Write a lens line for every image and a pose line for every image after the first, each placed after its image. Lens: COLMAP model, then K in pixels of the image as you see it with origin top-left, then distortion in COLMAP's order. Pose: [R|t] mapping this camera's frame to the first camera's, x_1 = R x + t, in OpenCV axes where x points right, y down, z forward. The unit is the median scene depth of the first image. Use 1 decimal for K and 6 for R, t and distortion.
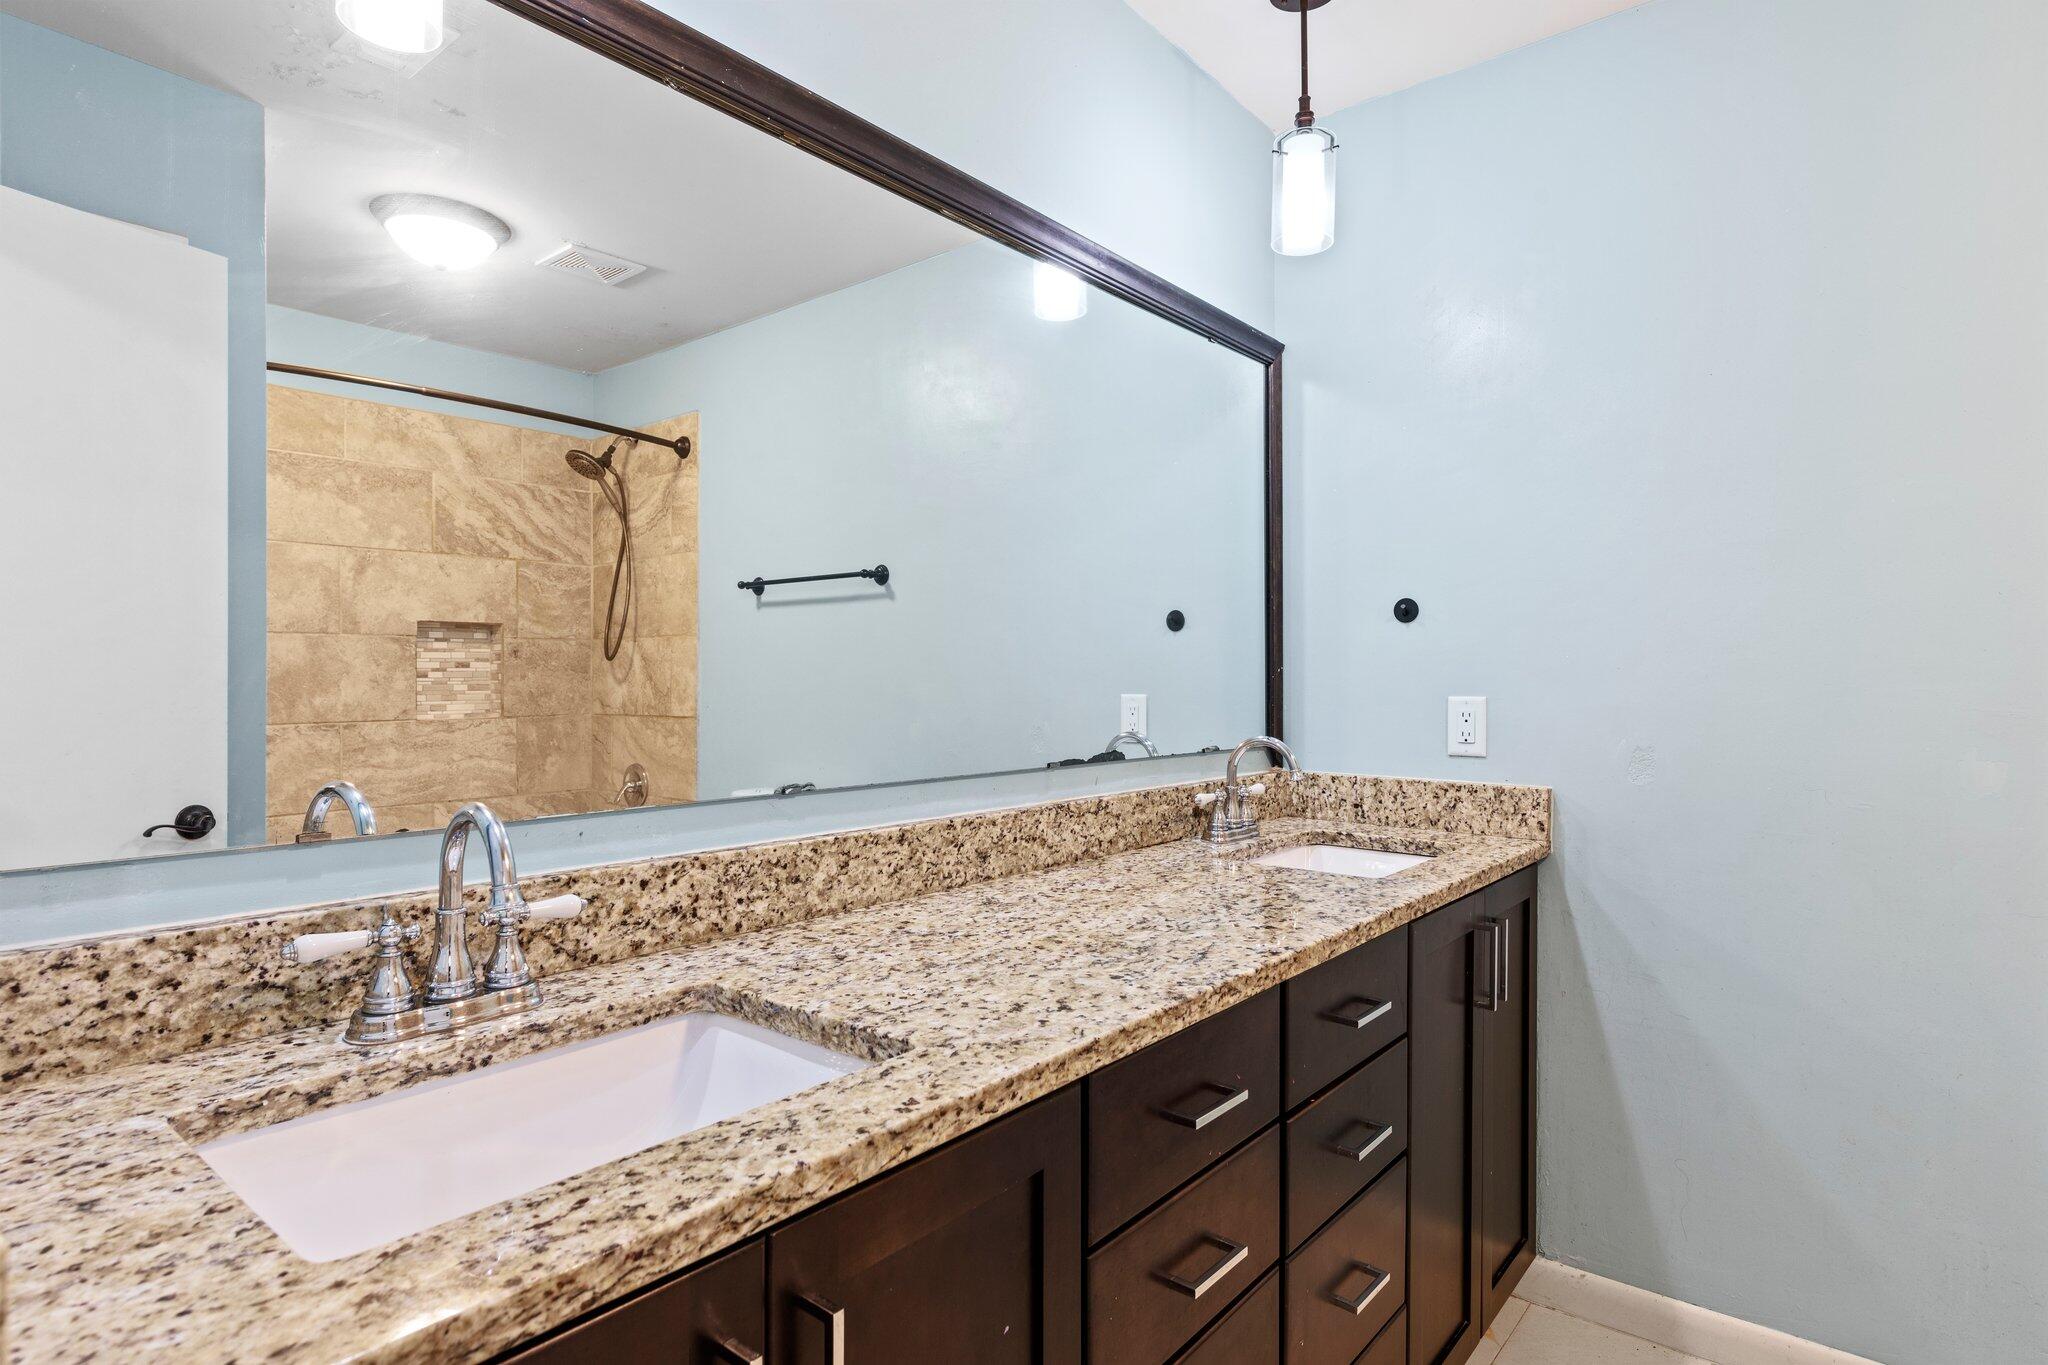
lens RADIAL K [[1092.6, 0, 1023.9], [0, 1092.6, 648.5], [0, 0, 1]] dist [-0.005492, 0.000810]
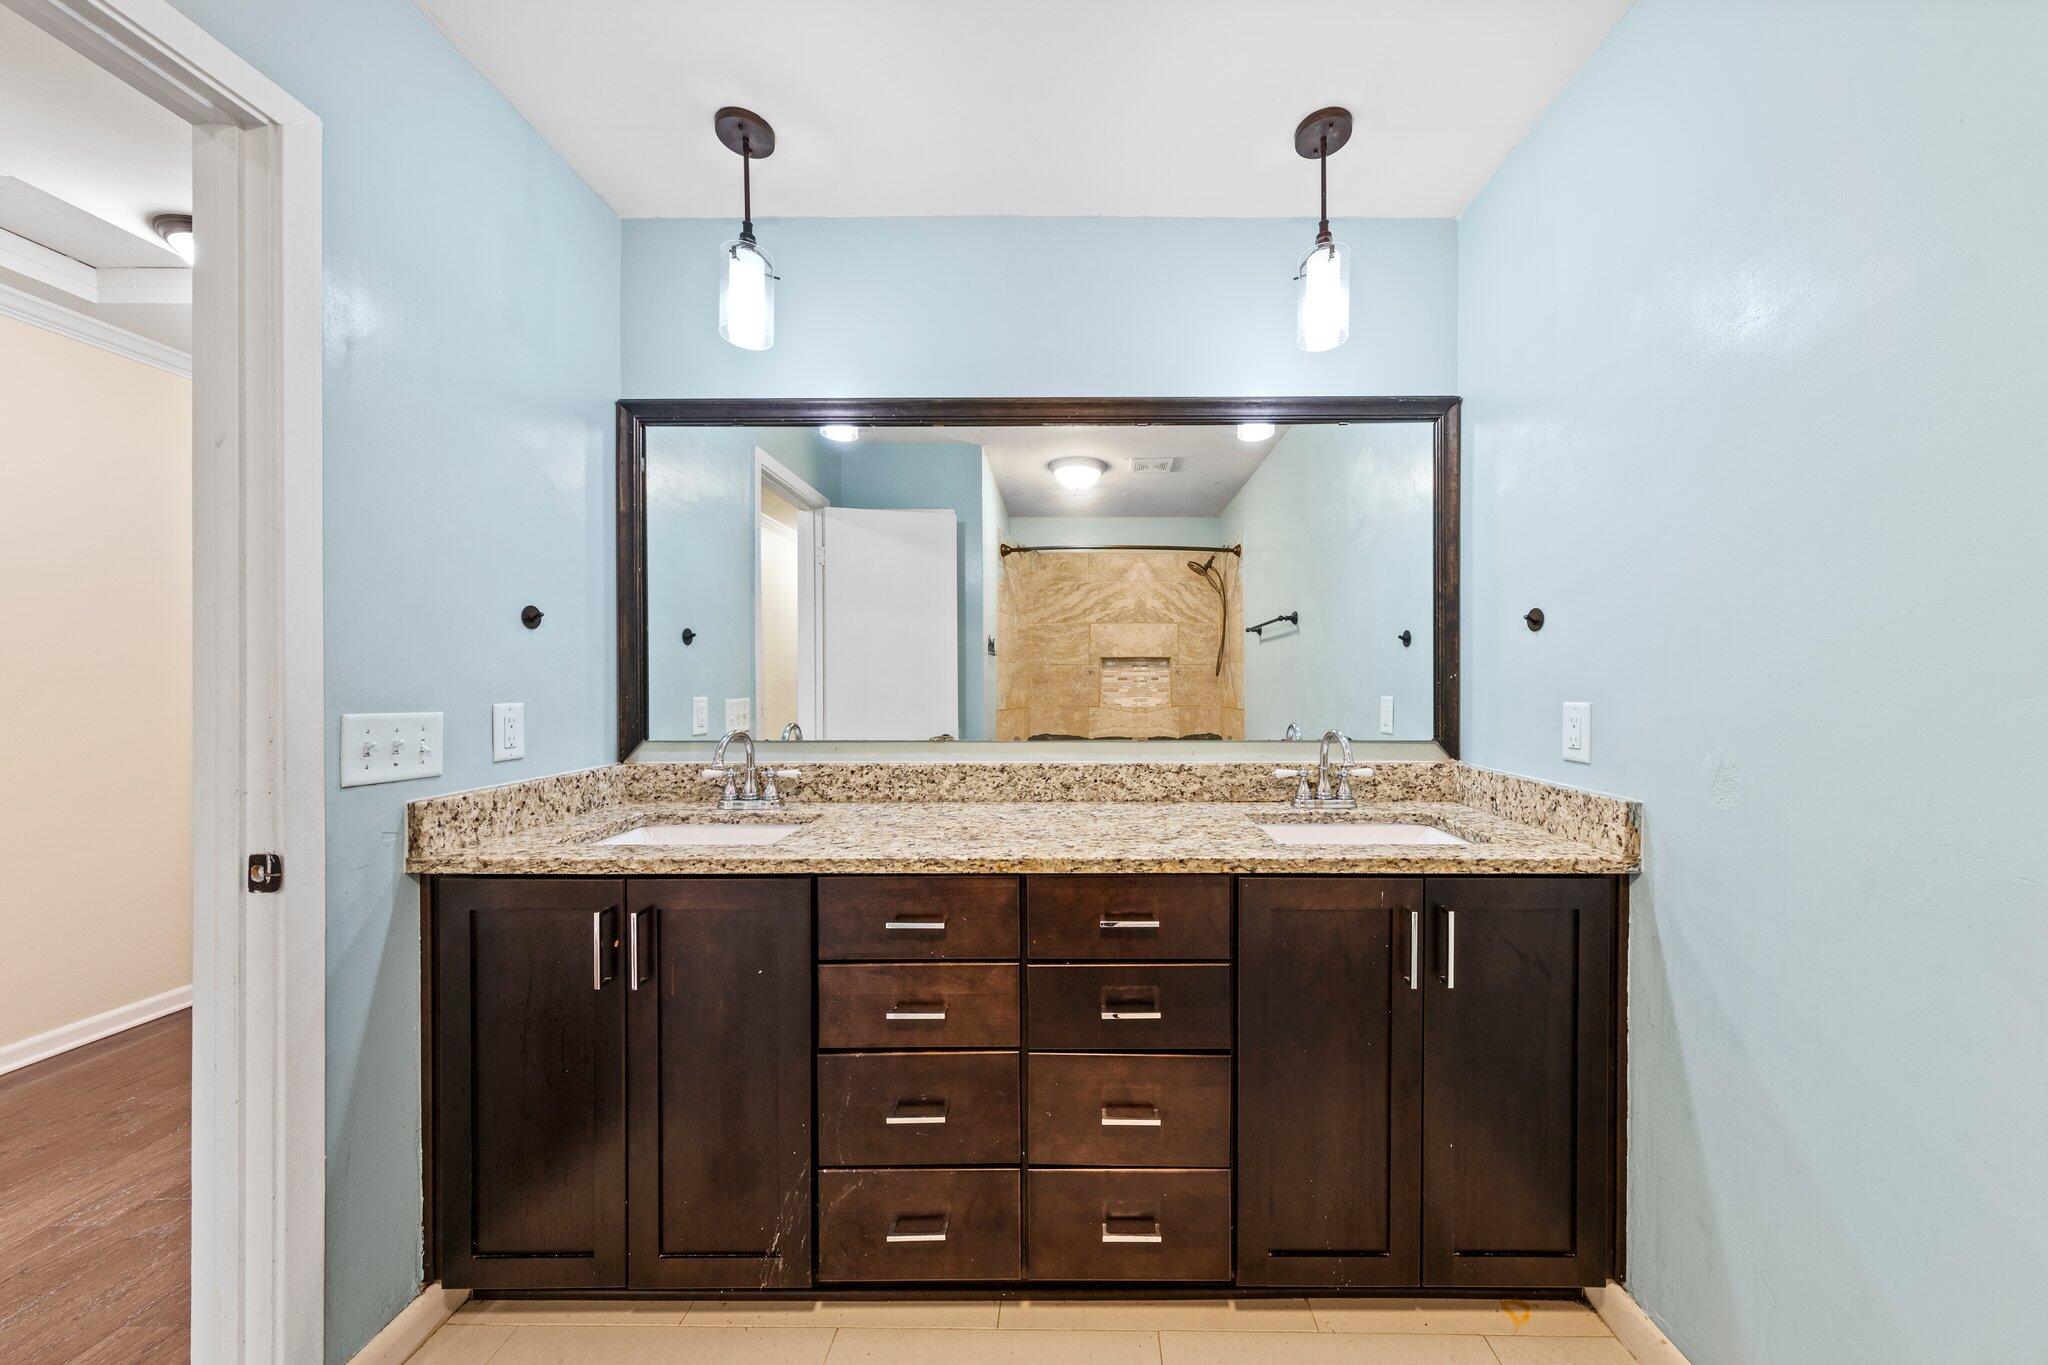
lens RADIAL K [[630.2, 0, 1024.0], [0, 630.2, 682.5], [0, 0, 1]] dist [0.000330, -0.000002]
pose [[0.631789, -0.005283, -0.775123, 0.637096], [0.022548, 0.999679, 0.011566, 0.009269], [0.774813, -0.024785, 0.631705, 0.288614]]
